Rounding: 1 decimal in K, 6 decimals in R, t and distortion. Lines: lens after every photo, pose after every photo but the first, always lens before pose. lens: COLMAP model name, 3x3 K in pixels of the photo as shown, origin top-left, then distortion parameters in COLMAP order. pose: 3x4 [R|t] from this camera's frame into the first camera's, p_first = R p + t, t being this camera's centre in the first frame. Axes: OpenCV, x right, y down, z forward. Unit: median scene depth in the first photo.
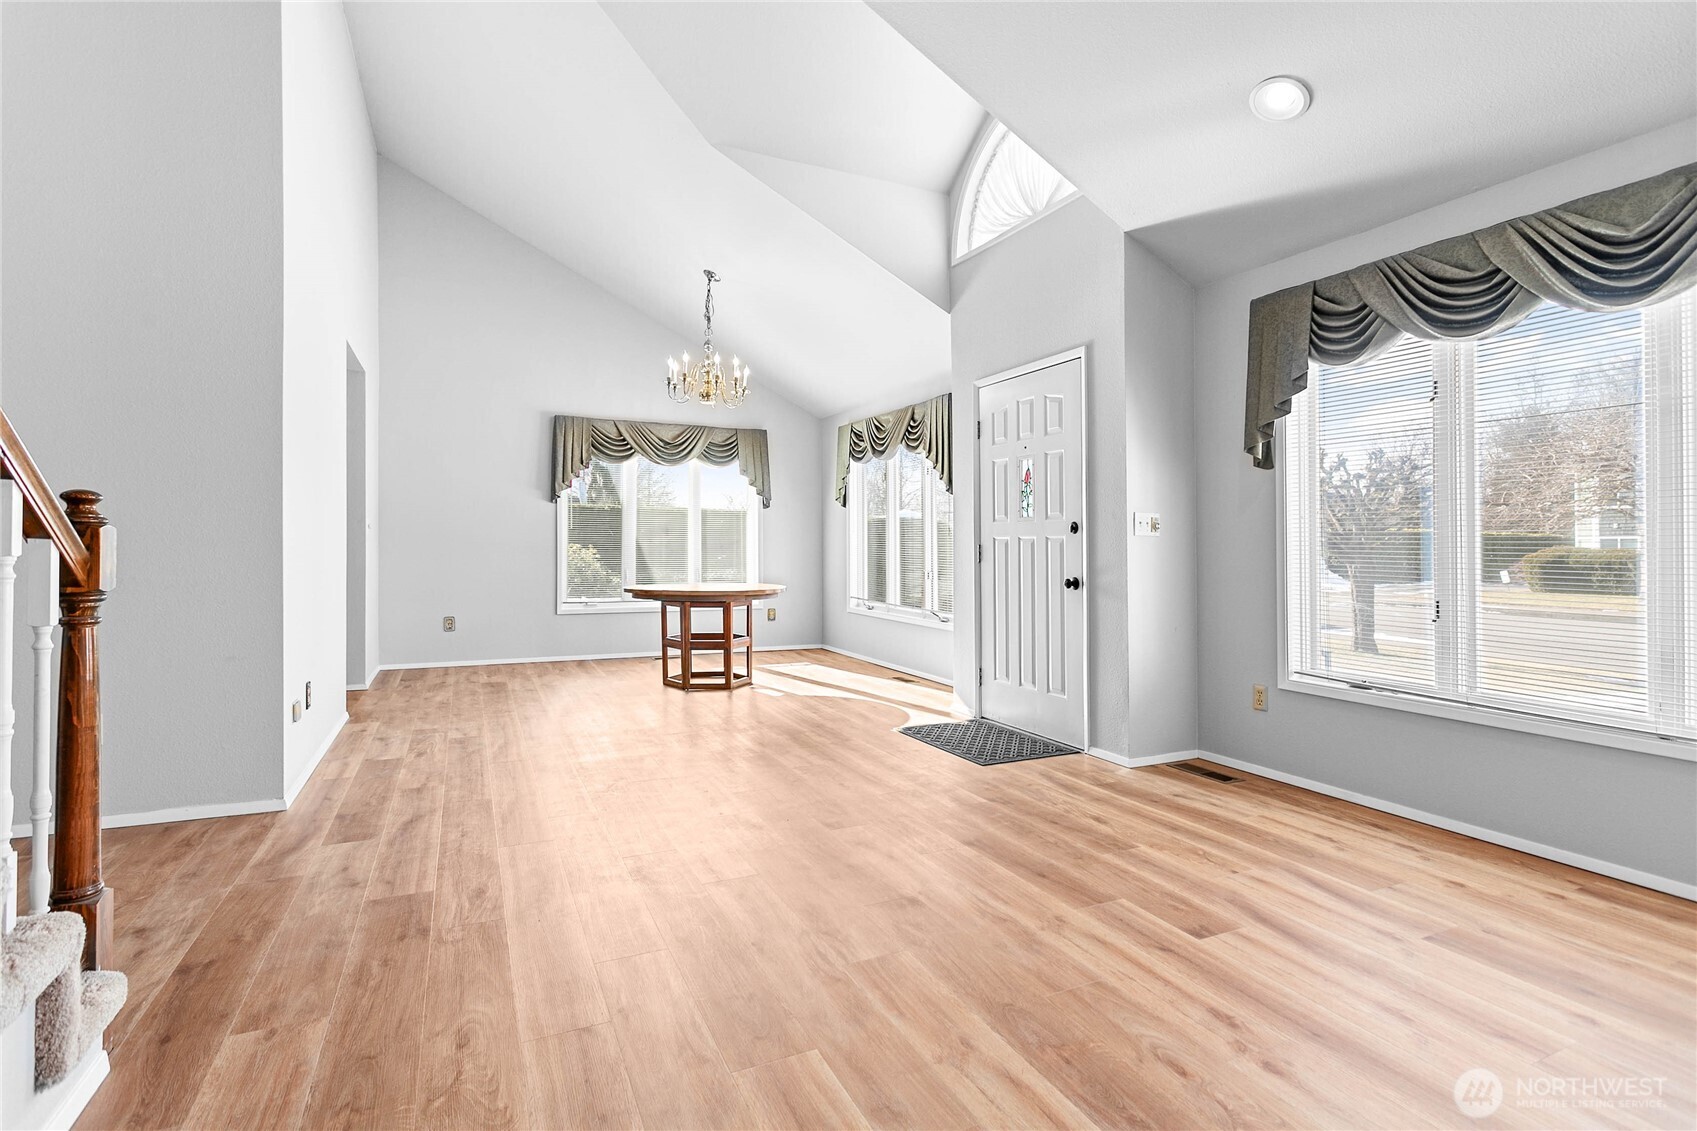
lens RADIAL K [[812.4, 0, 849.3], [0, 812.4, 556.7], [0, 0, 1]] dist [0.013779, -0.000731]
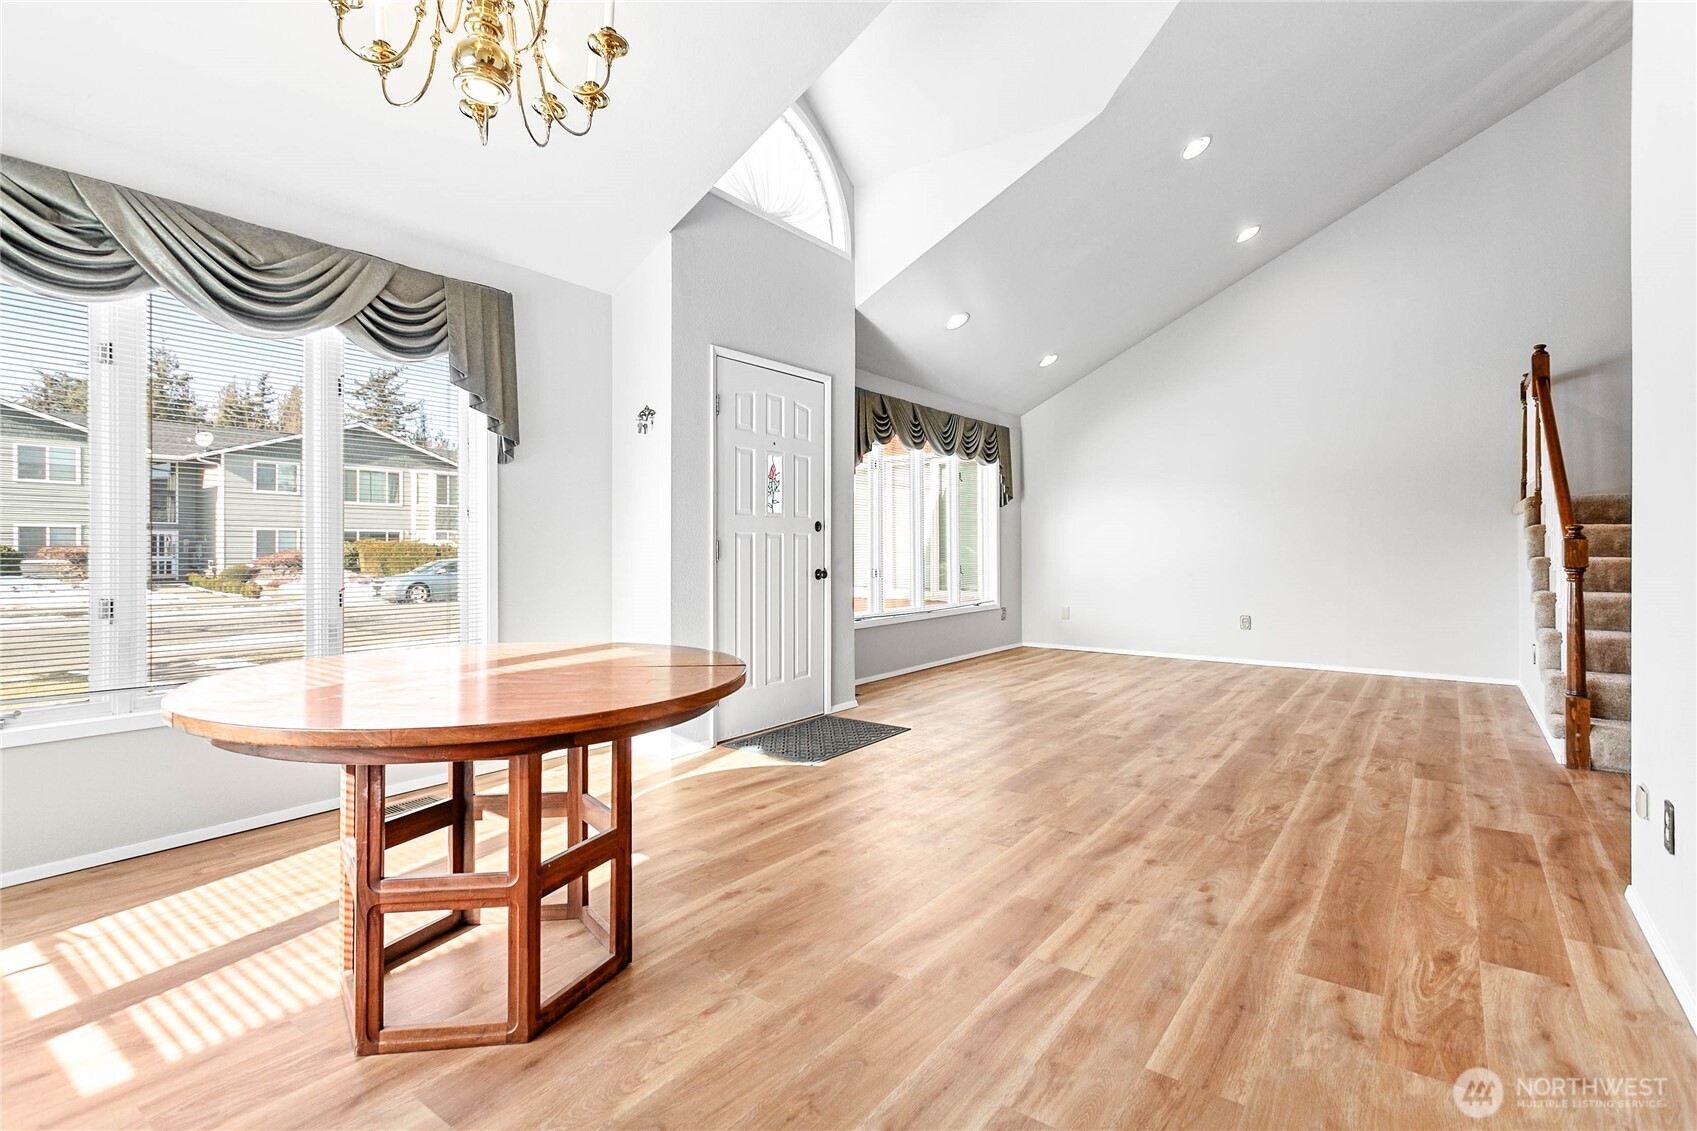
lens RADIAL K [[812.4, 0, 842.8], [0, 812.4, 549.3], [0, 0, 1]] dist [0.013779, -0.000731]
pose [[-0.471724, -0.015278, 0.881614, -1.289636], [0.005443, 0.999780, 0.020238, -0.044157], [-0.881730, 0.014346, -0.471537, 2.544827]]
